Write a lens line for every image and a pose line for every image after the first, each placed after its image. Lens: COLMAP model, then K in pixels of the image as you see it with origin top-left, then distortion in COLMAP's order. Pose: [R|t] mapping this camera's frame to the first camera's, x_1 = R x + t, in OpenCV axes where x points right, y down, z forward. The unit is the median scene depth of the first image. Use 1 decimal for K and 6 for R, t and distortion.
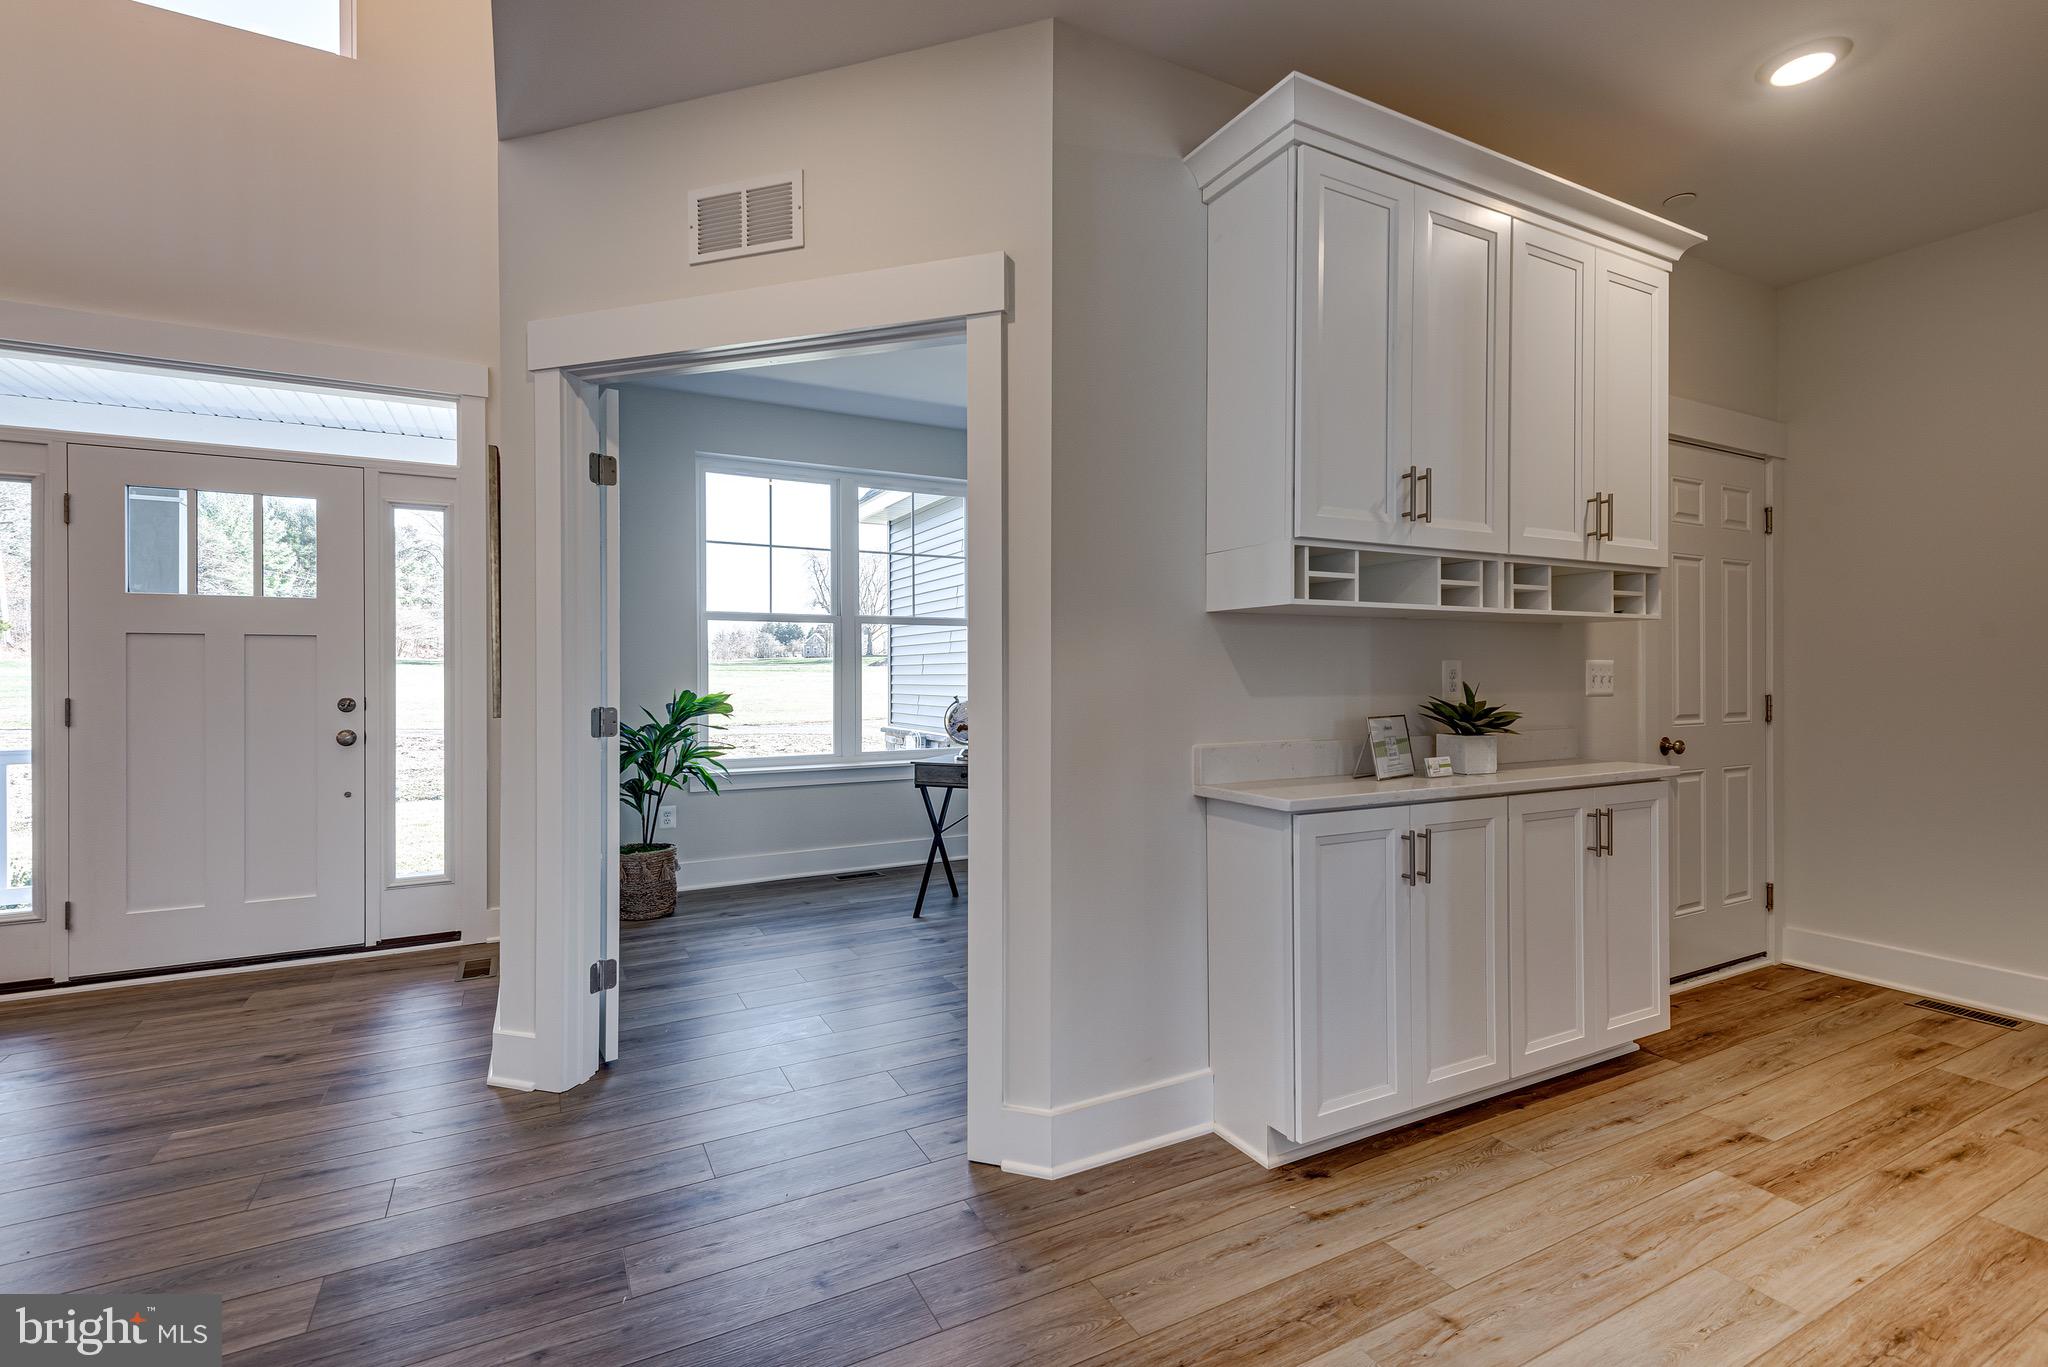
lens RADIAL K [[927.5, 0, 1021.9], [0, 927.5, 674.6], [0, 0, 1]] dist [-0.000128, -0.000037]
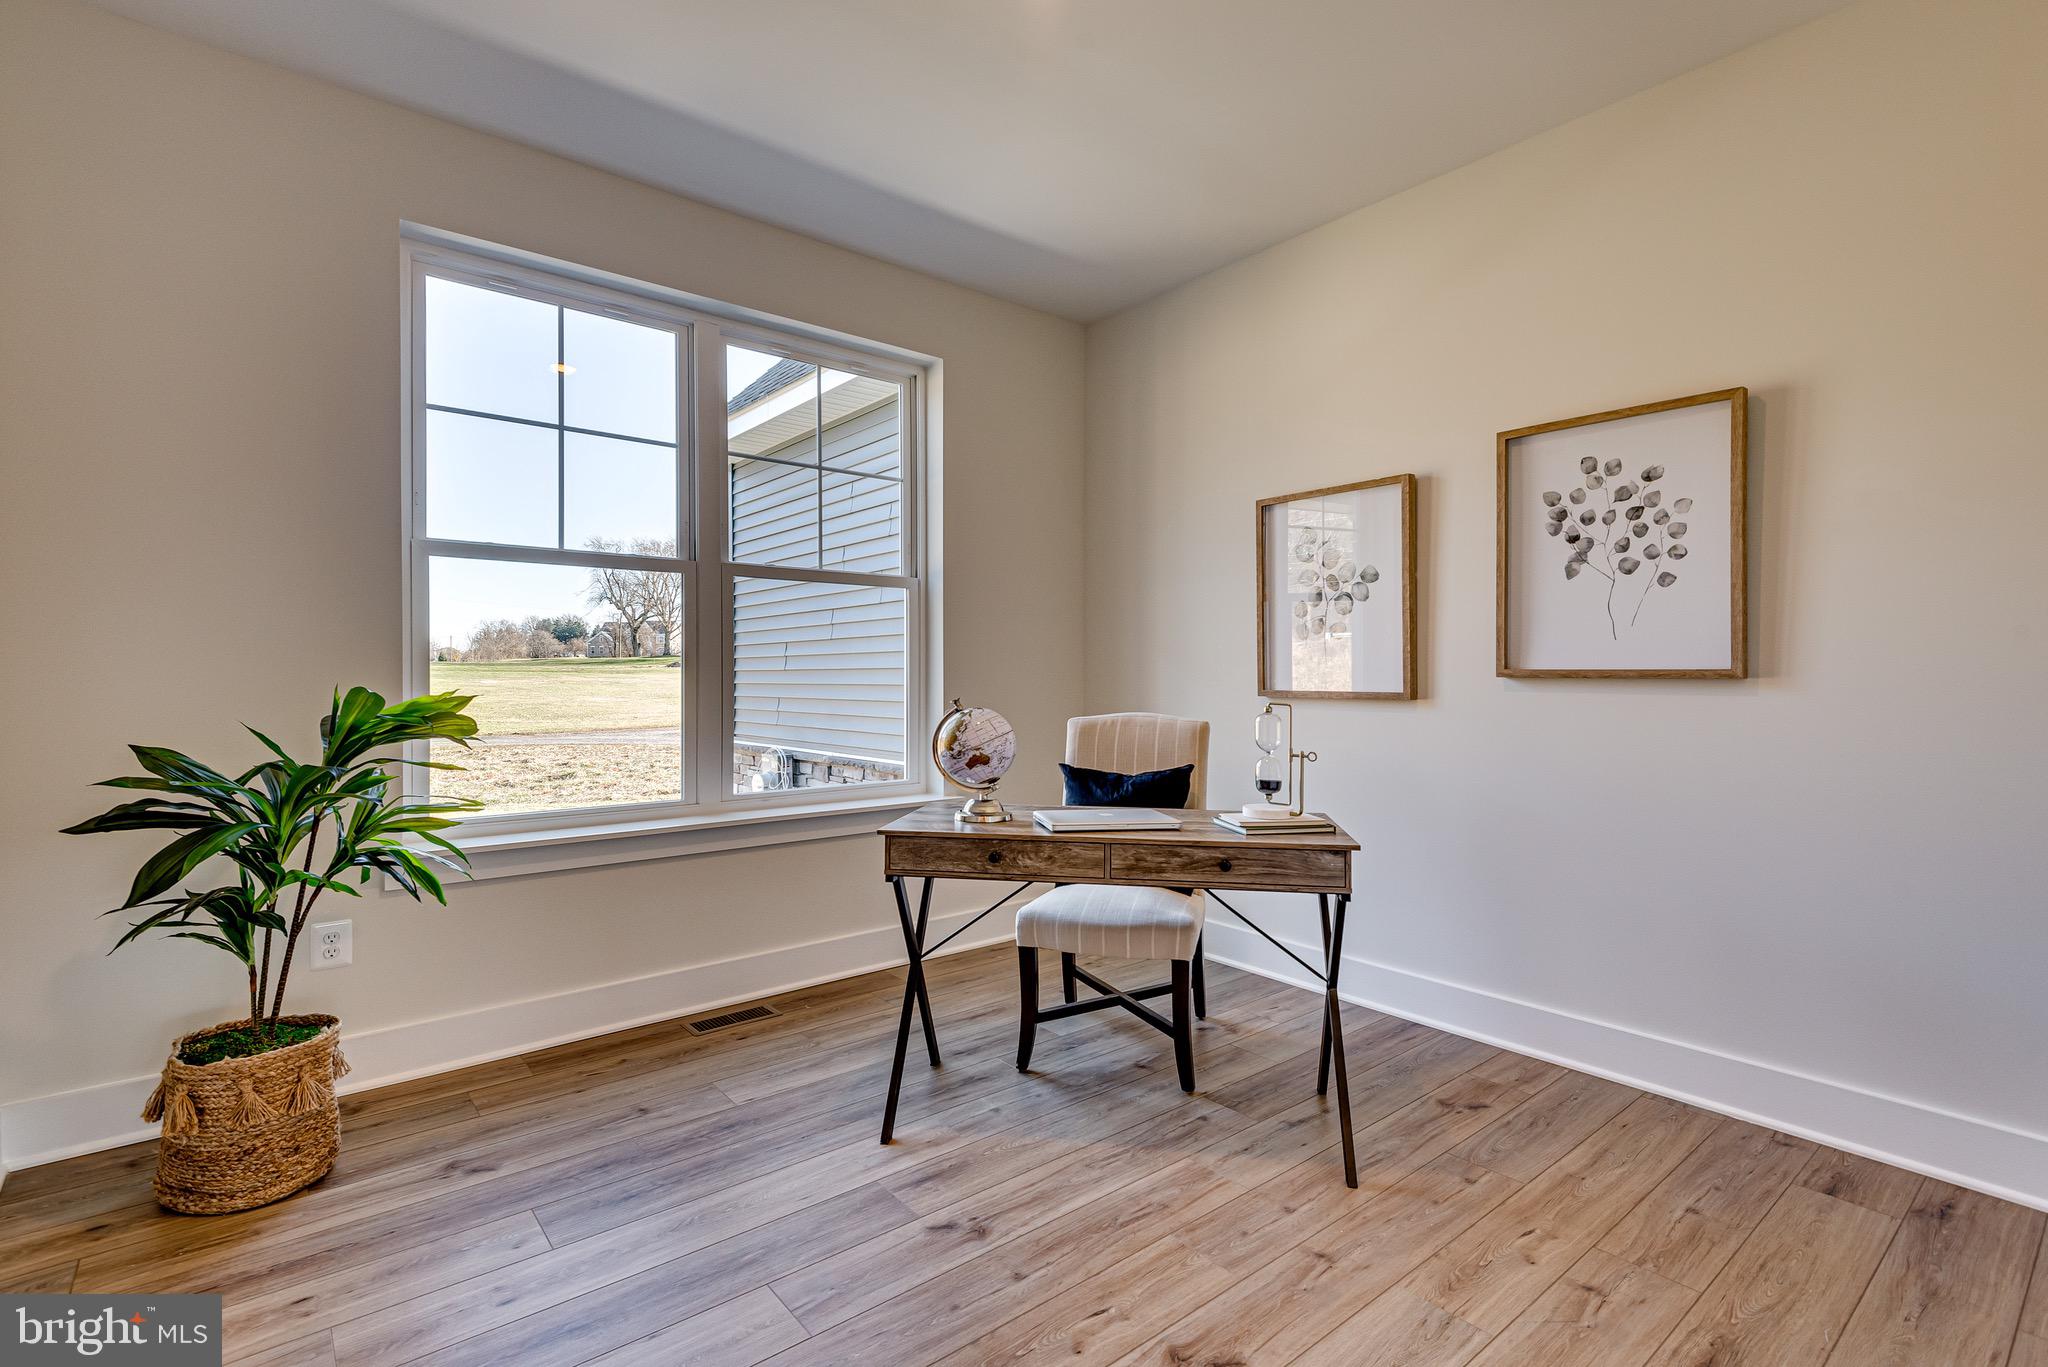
lens RADIAL K [[947.7, 0, 1084.1], [0, 947.7, 674.9], [0, 0, 1]] dist [0.001963, -0.000175]
pose [[0.968903, 0.003442, 0.247416, -0.133646], [-0.002879, 0.999992, -0.002638, 0.010622], [-0.247423, 0.001844, 0.968906, 0.462341]]
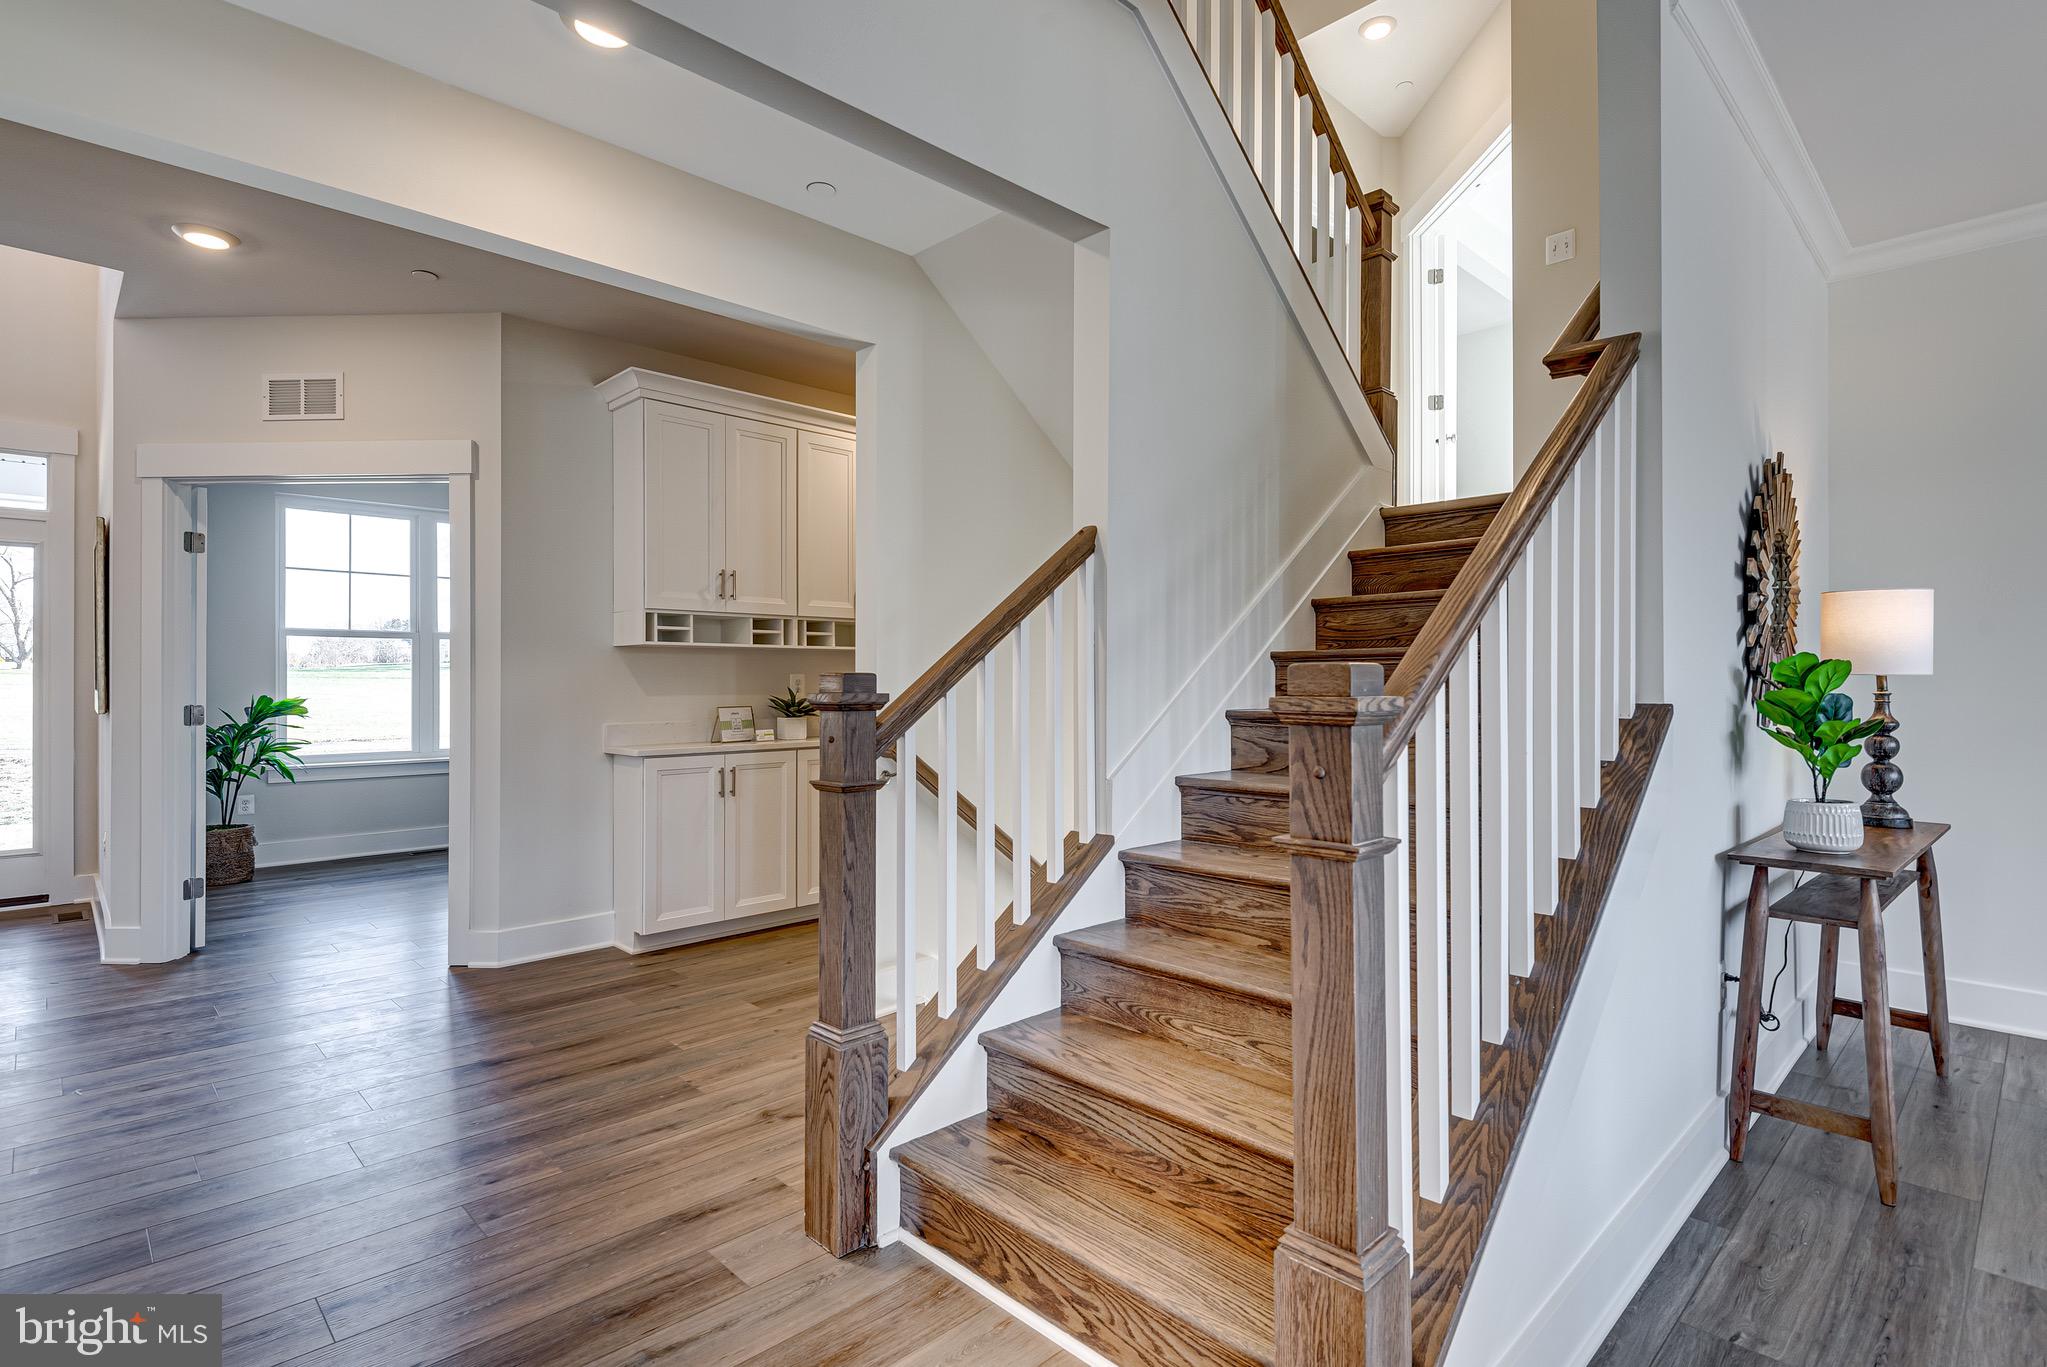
lens RADIAL K [[1005.5, 0, 1032.5], [0, 1005.5, 679.7], [0, 0, 1]] dist [0.002480, -0.013828]
pose [[0.955872, 0.001894, 0.293778, 0.217607], [-0.000724, 0.999991, -0.004091, 0.000714], [-0.293783, 0.003698, 0.955865, -0.557534]]
